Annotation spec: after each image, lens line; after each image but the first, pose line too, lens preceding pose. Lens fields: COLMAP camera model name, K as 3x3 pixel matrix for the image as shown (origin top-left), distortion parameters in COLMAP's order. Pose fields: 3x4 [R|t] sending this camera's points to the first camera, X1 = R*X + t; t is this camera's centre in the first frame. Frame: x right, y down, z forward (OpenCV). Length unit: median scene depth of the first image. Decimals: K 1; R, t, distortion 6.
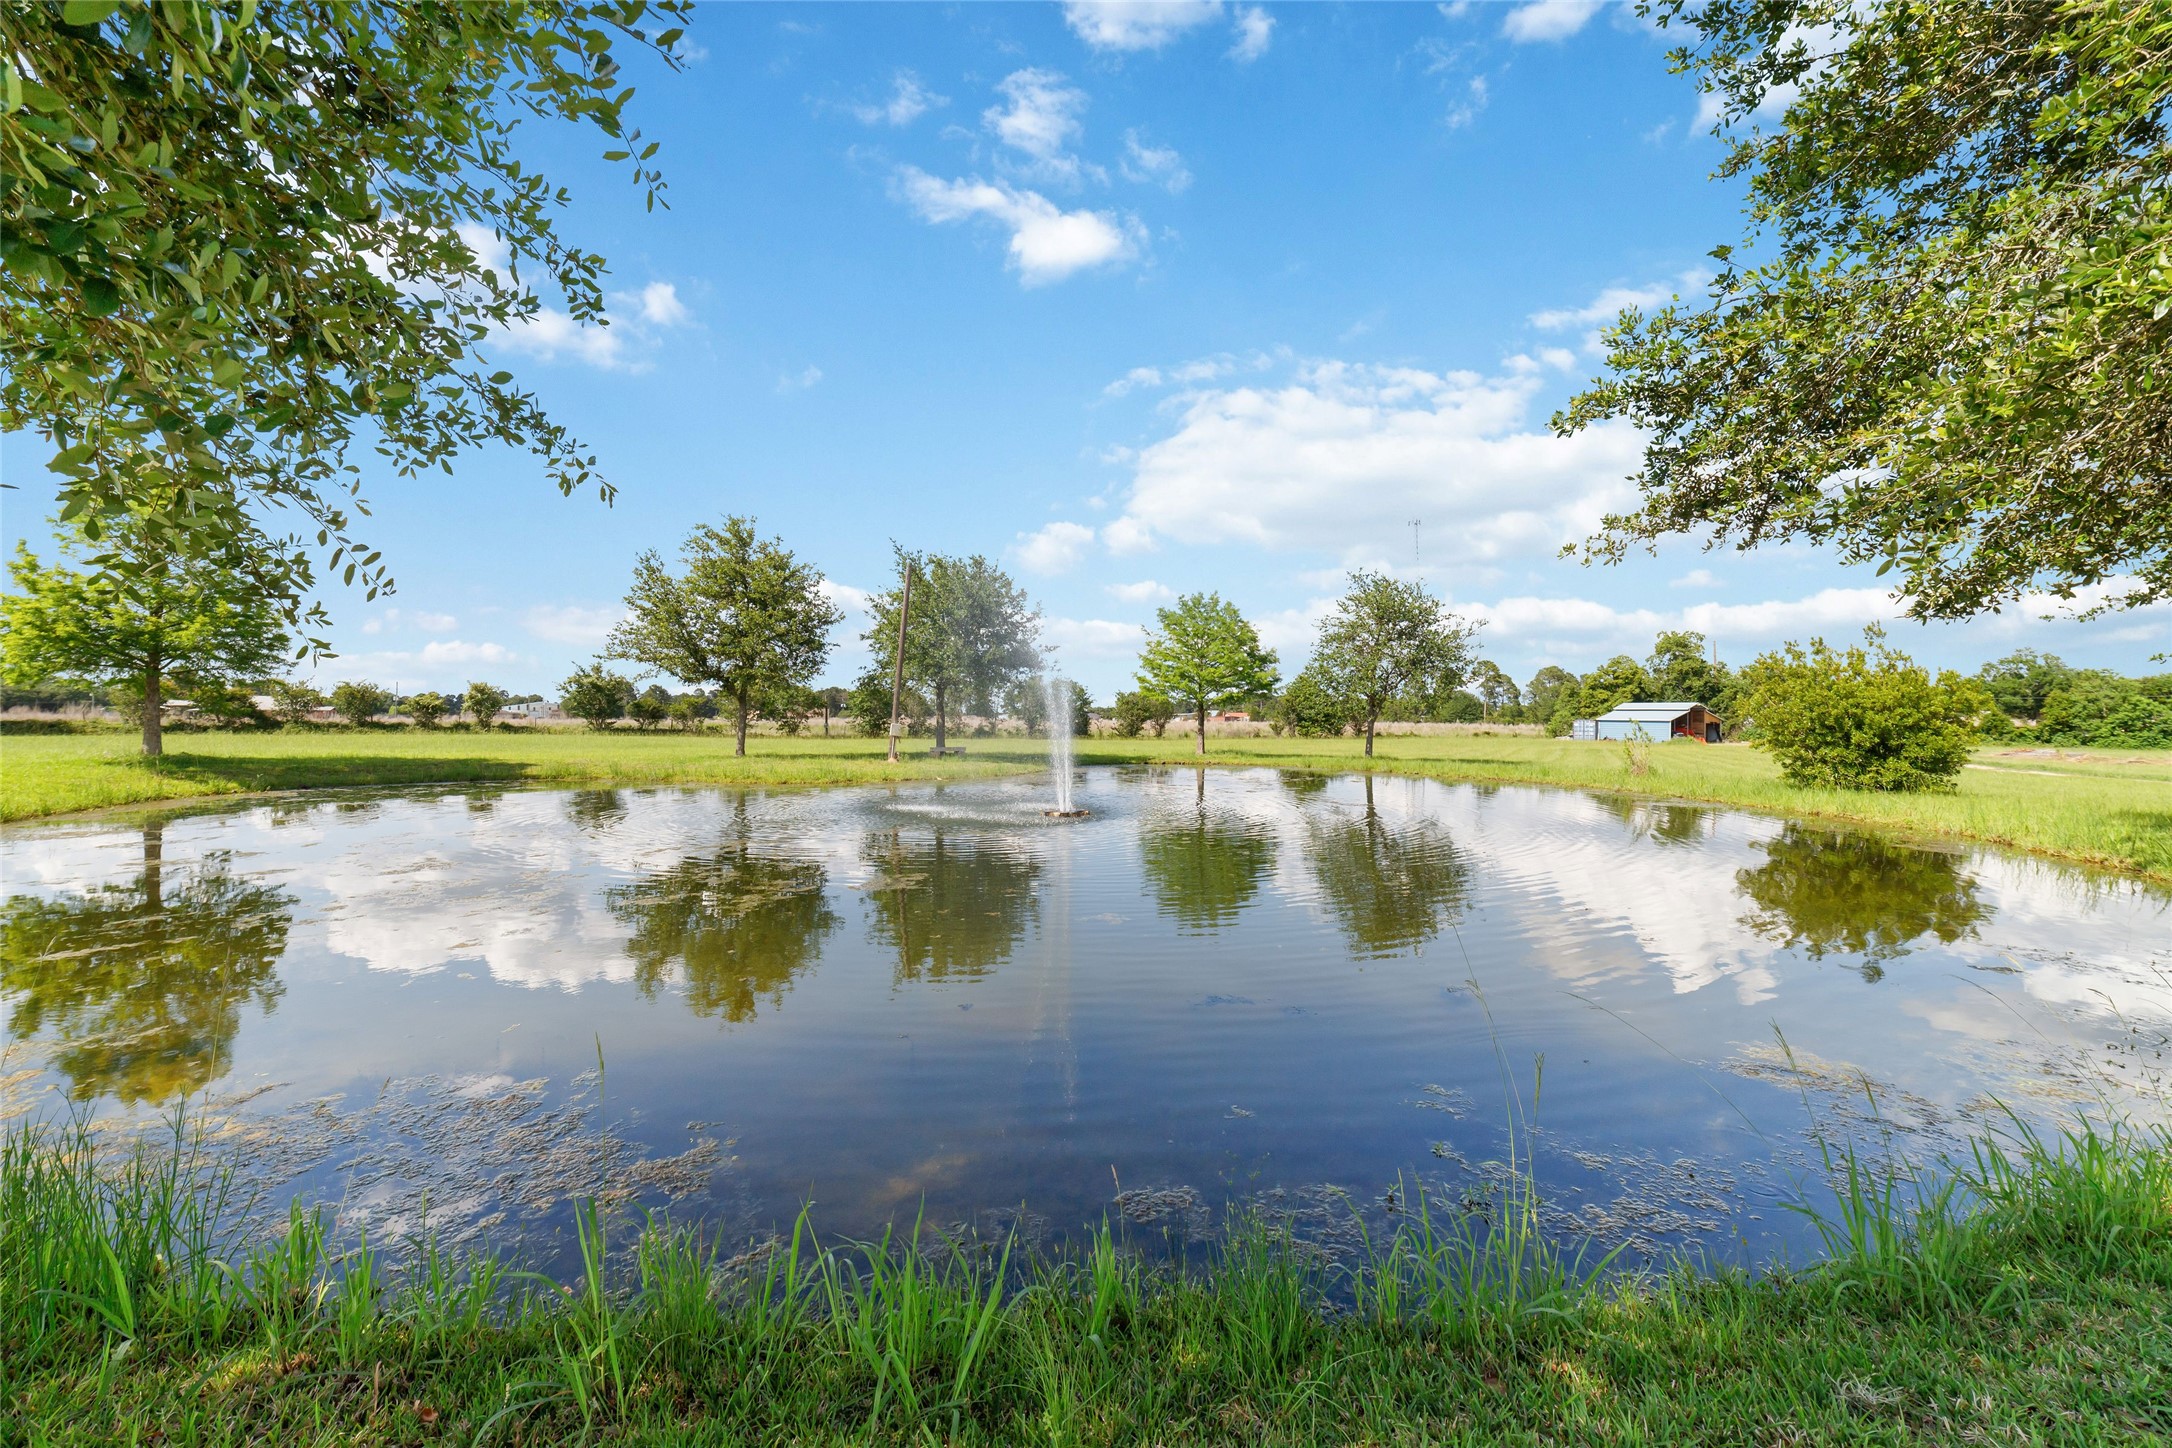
lens RADIAL K [[836.7, 0, 1086.0], [0, 836.7, 724.0], [0, 0, 1]] dist [0.001851, 0.000233]
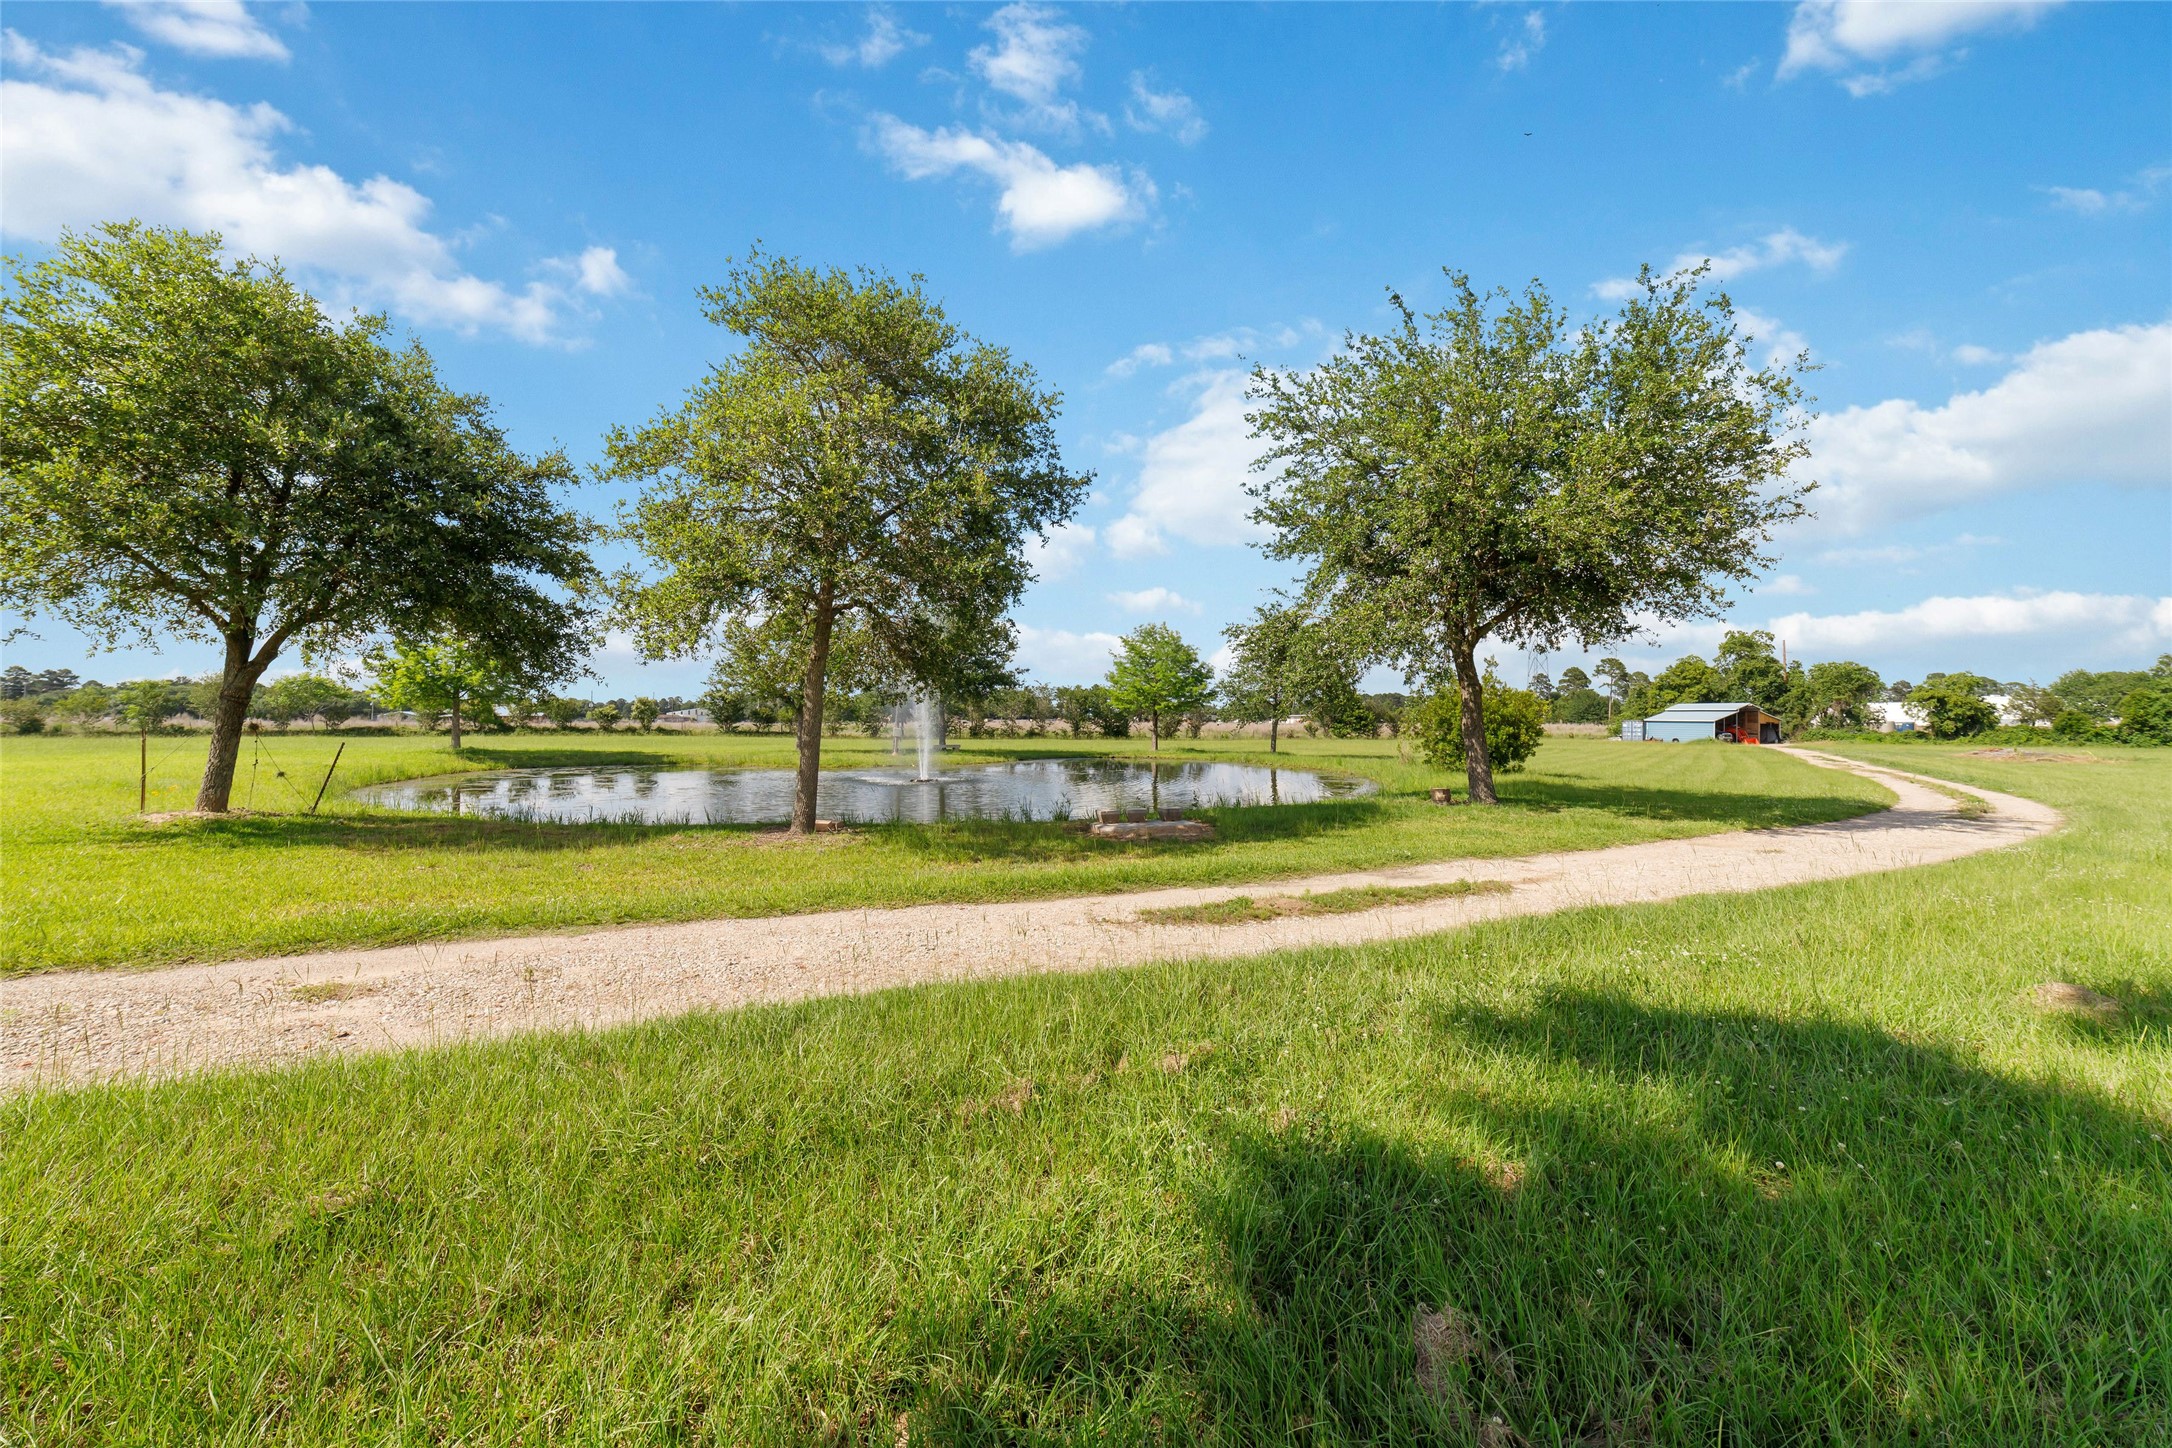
lens RADIAL K [[856.2, 0, 1086.0], [0, 856.2, 724.0], [0, 0, 1]] dist [-0.000936, -0.000035]
pose [[0.986404, -0.003263, -0.164303, 0.145503], [0.003059, 0.999994, -0.001498, -0.001697], [0.164307, 0.000975, 0.986409, -0.168533]]
